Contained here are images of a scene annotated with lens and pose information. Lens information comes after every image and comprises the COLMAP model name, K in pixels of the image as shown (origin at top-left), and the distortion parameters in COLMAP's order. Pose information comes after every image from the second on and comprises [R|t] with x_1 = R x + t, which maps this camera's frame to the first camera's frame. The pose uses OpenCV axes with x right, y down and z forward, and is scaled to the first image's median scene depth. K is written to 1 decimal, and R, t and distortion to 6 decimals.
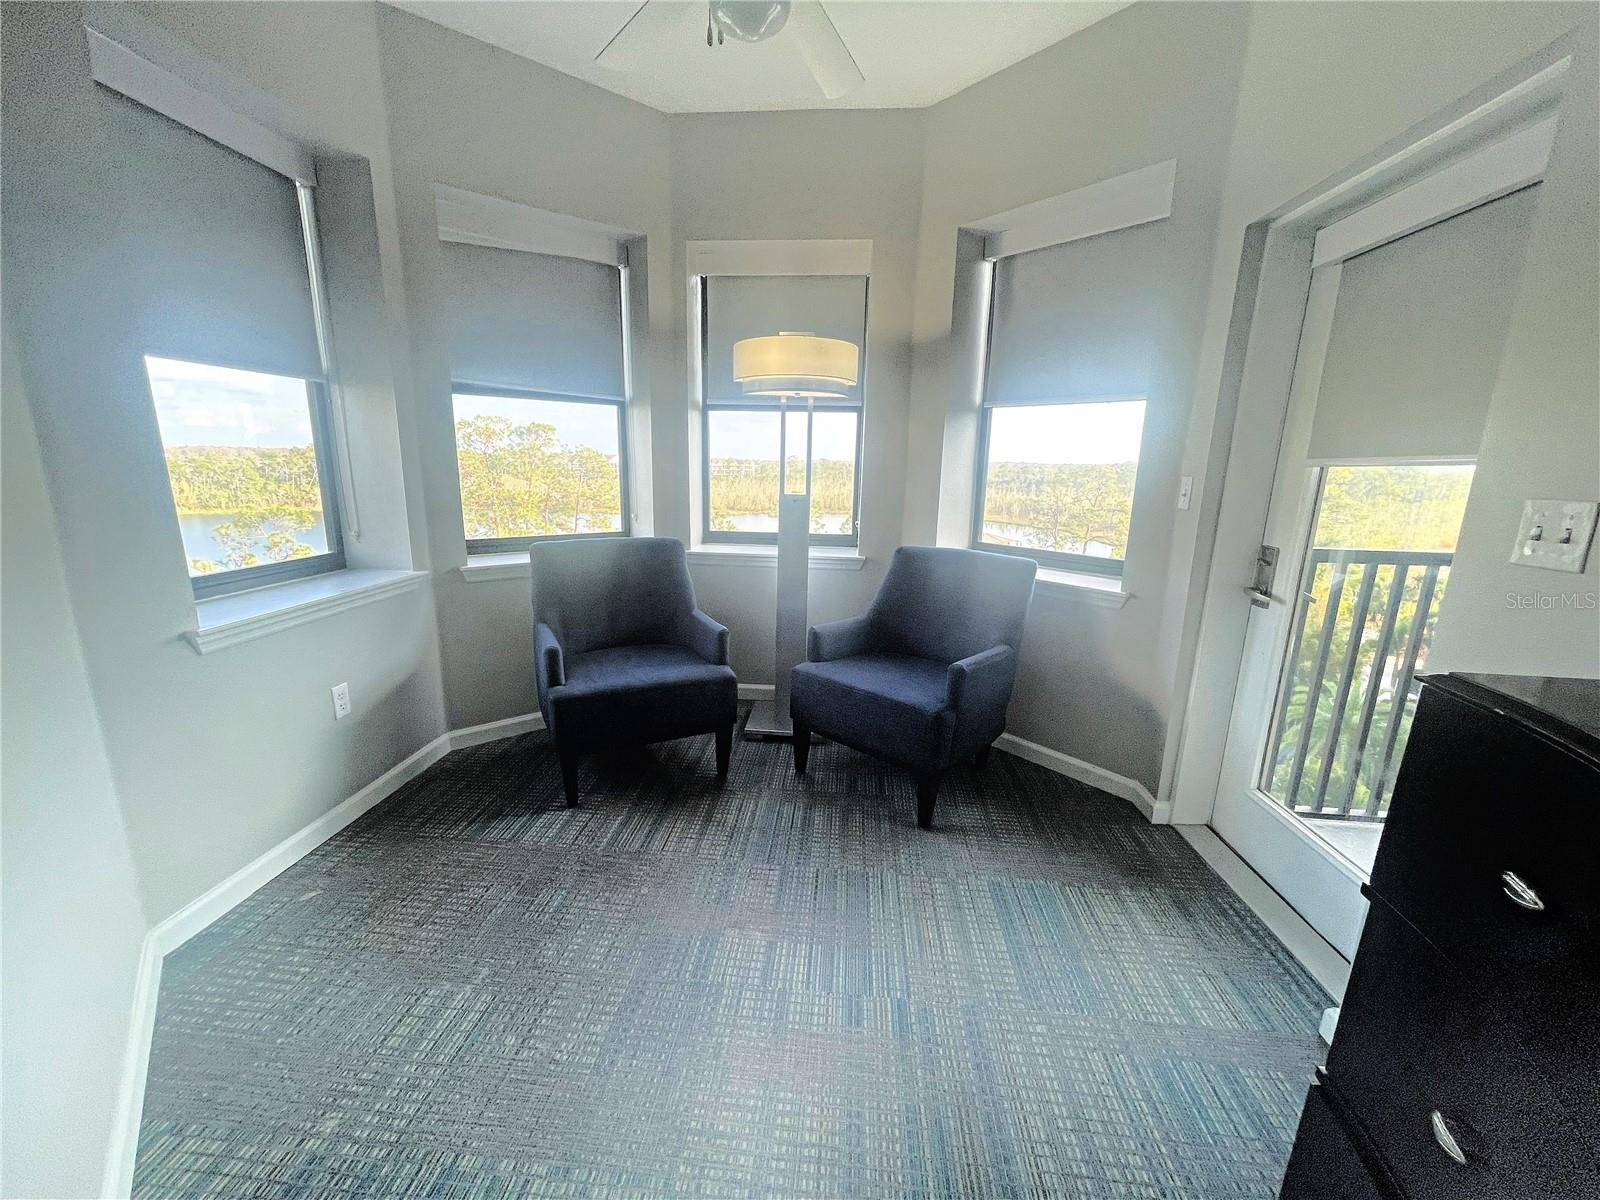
lens RADIAL K [[642.9, 0, 791.7], [0, 642.9, 608.3], [0, 0, 1]] dist [-0.003845, -0.000207]
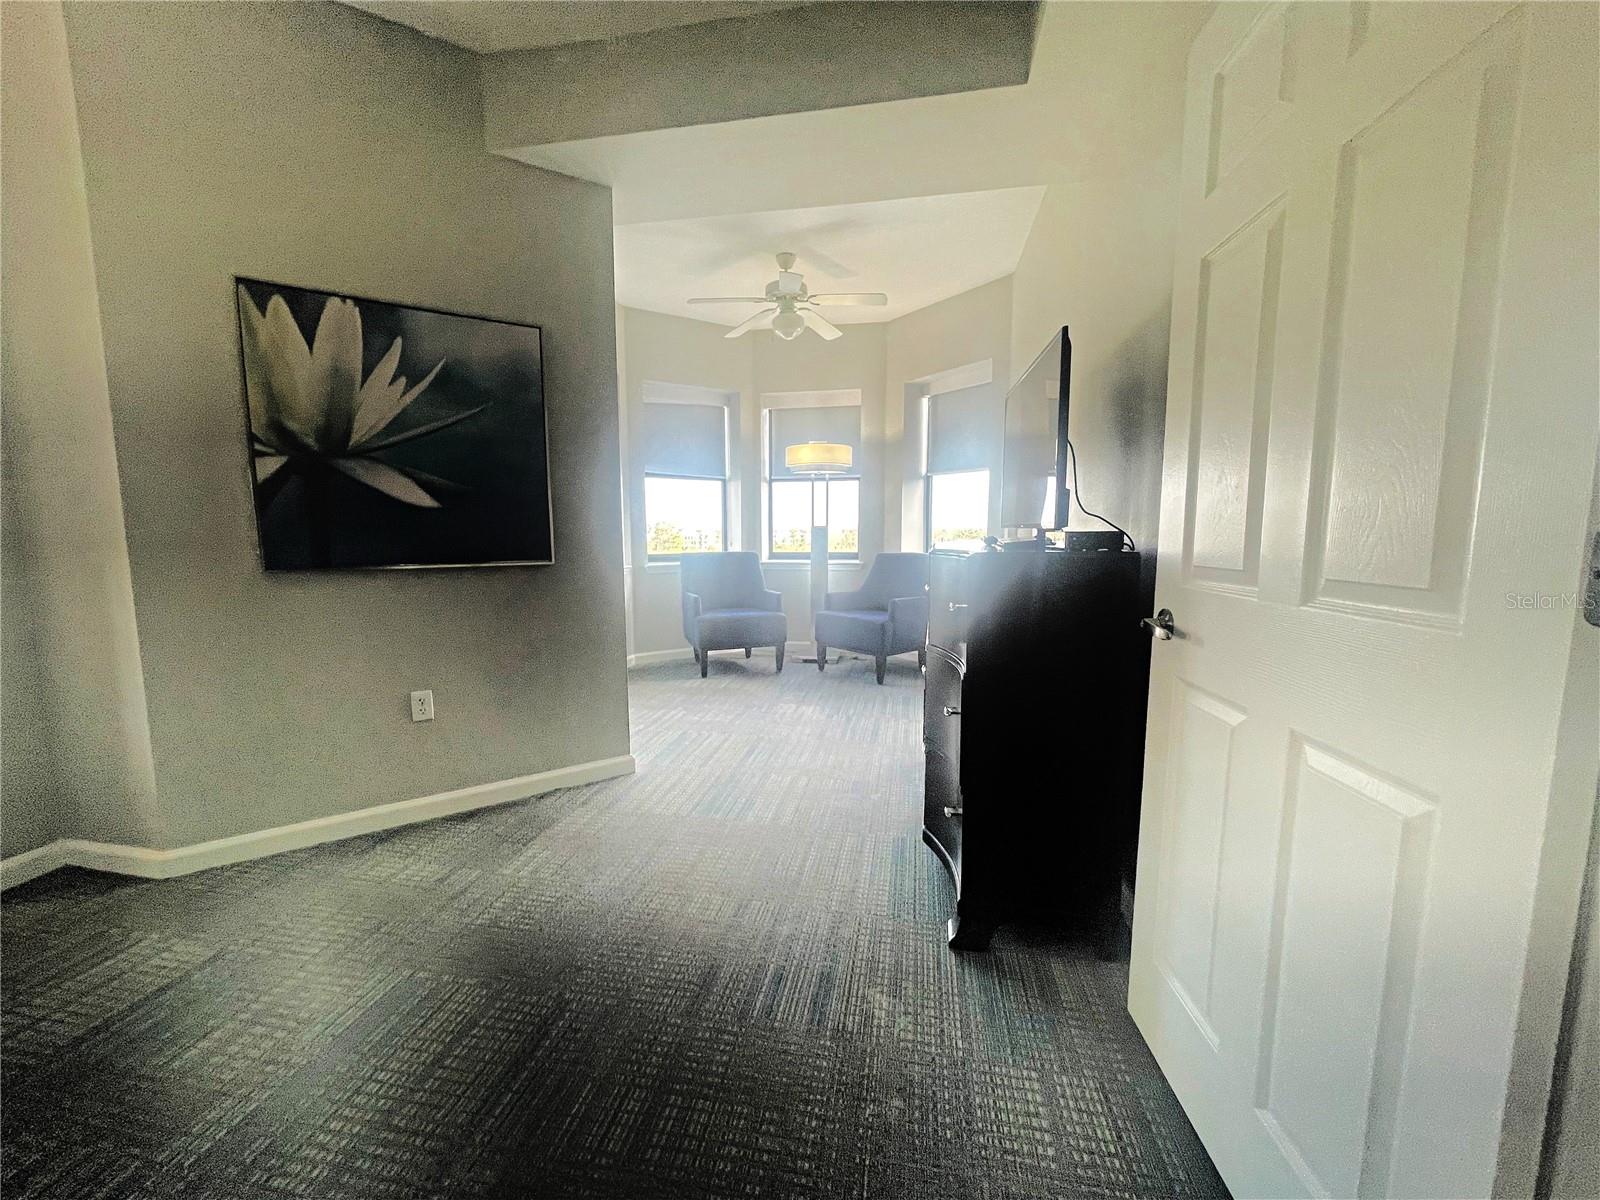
lens RADIAL K [[642.9, 0, 791.7], [0, 642.9, 608.3], [0, 0, 1]] dist [-0.003845, -0.000207]
pose [[0.994962, -0.009979, -0.099759, 0.102925], [-0.000729, 0.994287, -0.106735, 0.240951], [0.100254, 0.106270, 0.989270, -0.755638]]
